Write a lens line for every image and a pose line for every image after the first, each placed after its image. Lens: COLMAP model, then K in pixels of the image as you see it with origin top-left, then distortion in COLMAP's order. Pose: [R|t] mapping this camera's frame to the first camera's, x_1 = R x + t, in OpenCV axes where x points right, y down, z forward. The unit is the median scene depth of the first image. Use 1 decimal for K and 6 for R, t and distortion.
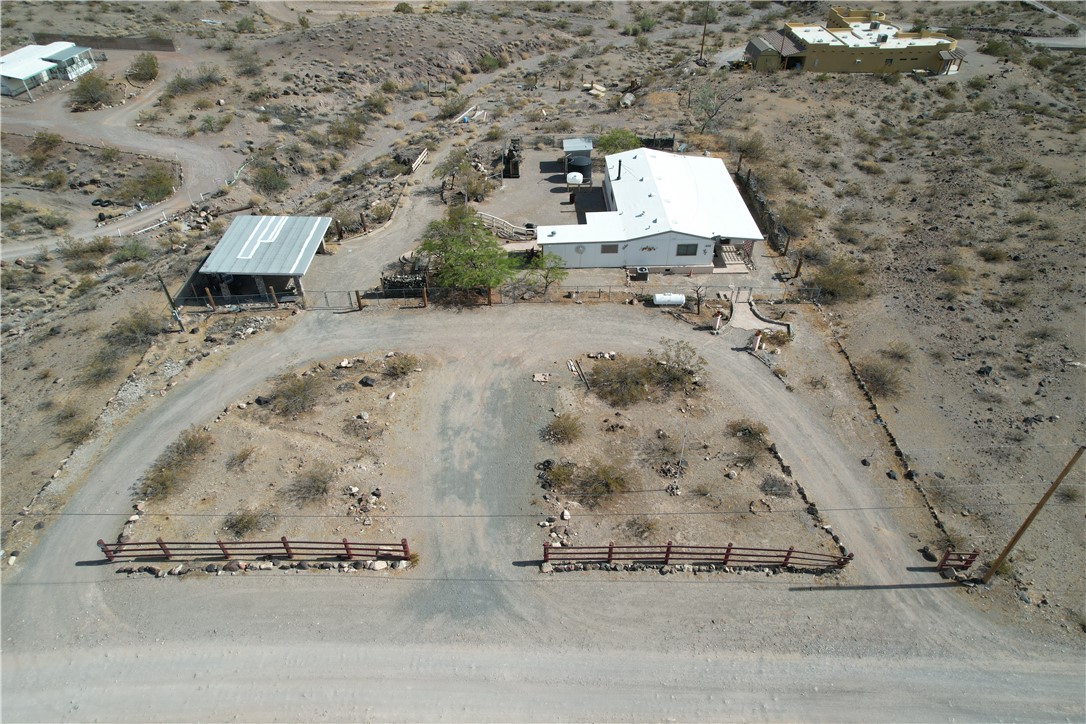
lens RADIAL K [[696.7, 0, 539.4], [0, 696.7, 365.1], [0, 0, 1]] dist [-0.079702, 0.066738]
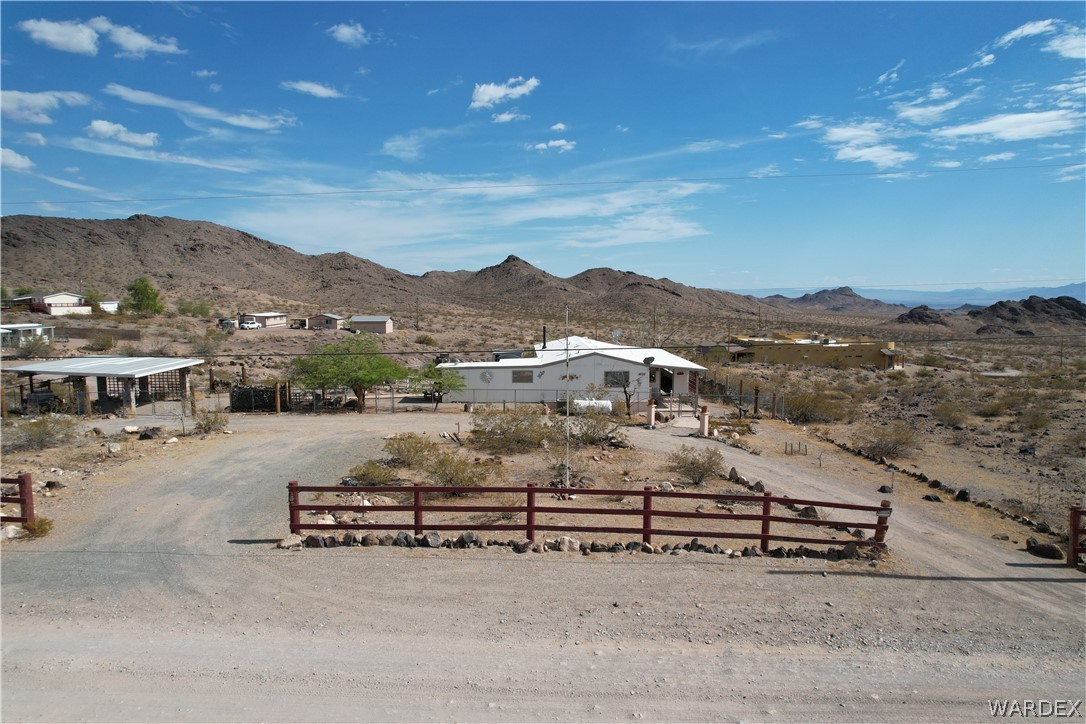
lens RADIAL K [[695.9, 0, 540.9], [0, 695.9, 365.9], [0, 0, 1]] dist [-0.086412, 0.084225]
pose [[0.999881, 0.008631, 0.012756, 0.147630], [-0.000049, 0.830014, -0.557743, 0.370838], [-0.015401, 0.557676, 0.829916, 0.406278]]
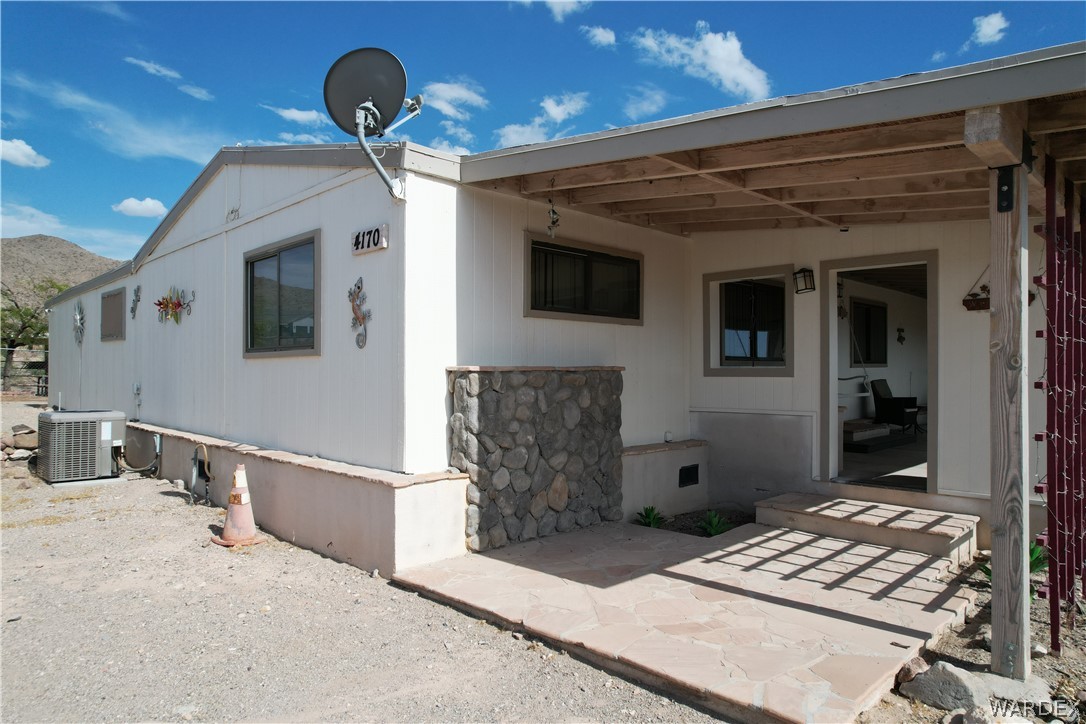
lens RADIAL K [[691.6, 0, 540.6], [0, 691.6, 362.6], [0, 0, 1]] dist [-0.068672, 0.059193]
pose [[0.689765, 0.001097, -0.724033, 0.435819], [-0.474145, 0.756428, -0.450558, -0.166499], [0.547185, 0.654076, 0.522278, 1.281623]]
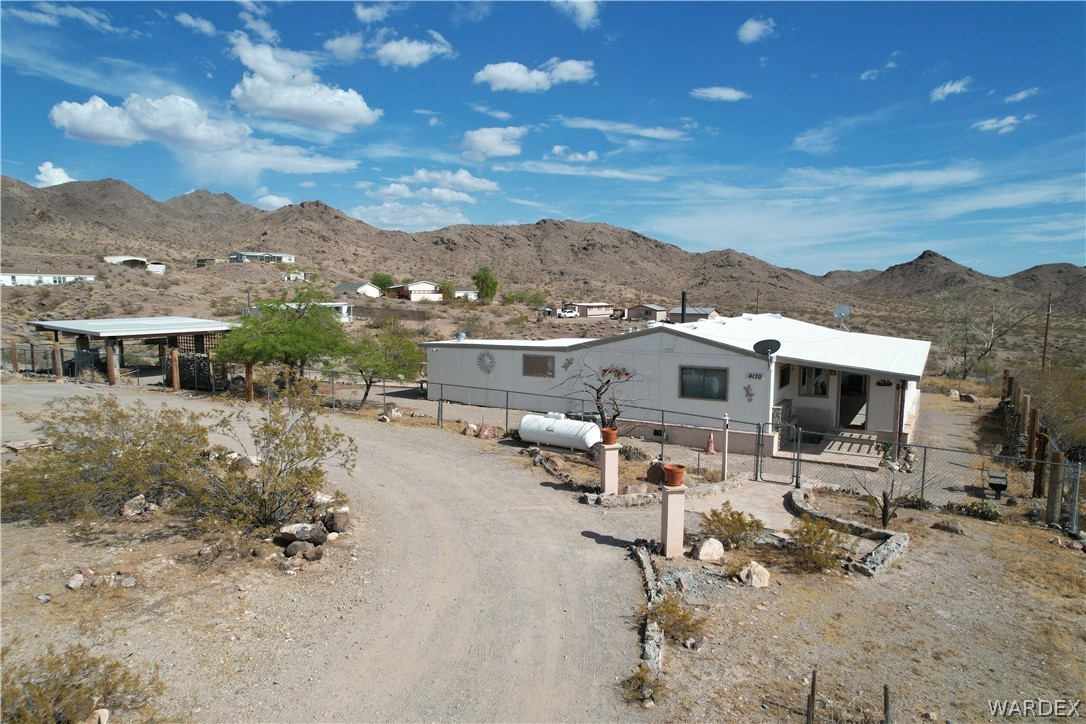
lens RADIAL K [[695.9, 0, 540.9], [0, 695.9, 365.9], [0, 0, 1]] dist [-0.086412, 0.084225]
pose [[0.847313, 0.068709, -0.526631, 0.456399], [-0.350841, 0.816843, -0.457906, 0.059434], [0.398712, 0.572754, 0.716228, 0.878790]]
